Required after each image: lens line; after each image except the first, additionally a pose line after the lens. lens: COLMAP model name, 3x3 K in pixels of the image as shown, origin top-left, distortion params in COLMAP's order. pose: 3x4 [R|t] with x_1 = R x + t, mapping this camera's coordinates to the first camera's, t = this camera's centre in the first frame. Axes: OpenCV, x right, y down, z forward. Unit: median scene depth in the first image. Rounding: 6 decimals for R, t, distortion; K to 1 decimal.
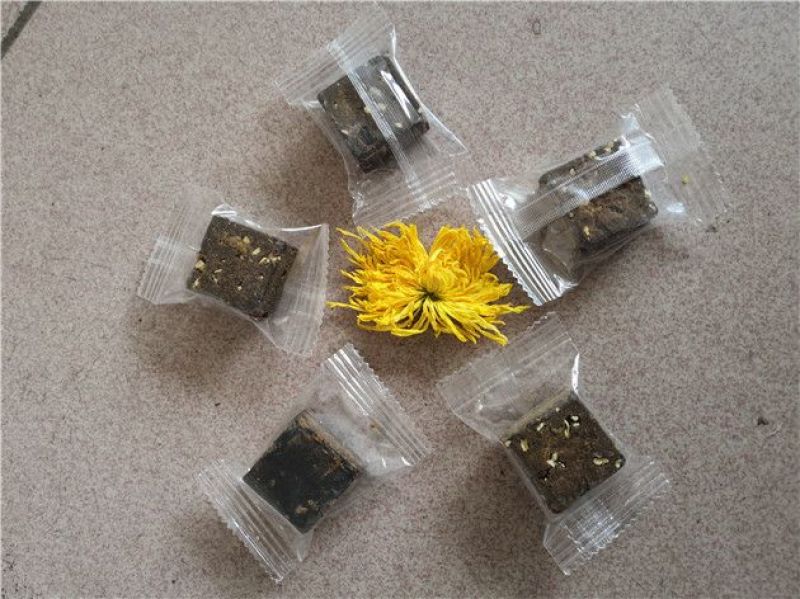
lens RADIAL K [[673.1, 0, 400.0], [0, 673.1, 299.5], [0, 0, 1]] dist [-0.101189, 0.131032]
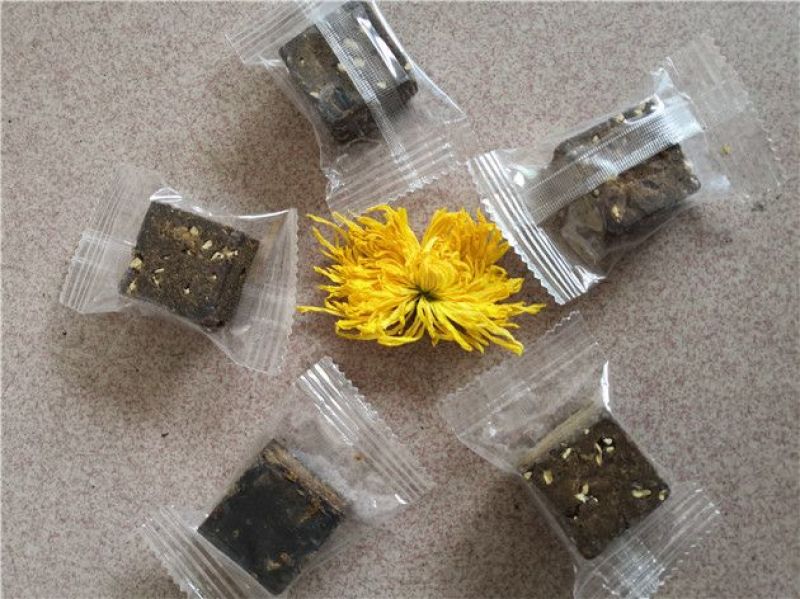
lens RADIAL K [[673.1, 0, 400.0], [0, 673.1, 299.5], [0, 0, 1]] dist [-0.101189, 0.131032]
pose [[0.997964, -0.024918, 0.058714, -0.032788], [0.024375, 0.999653, 0.009939, -0.009028], [-0.058942, -0.008488, 0.998225, 0.187926]]
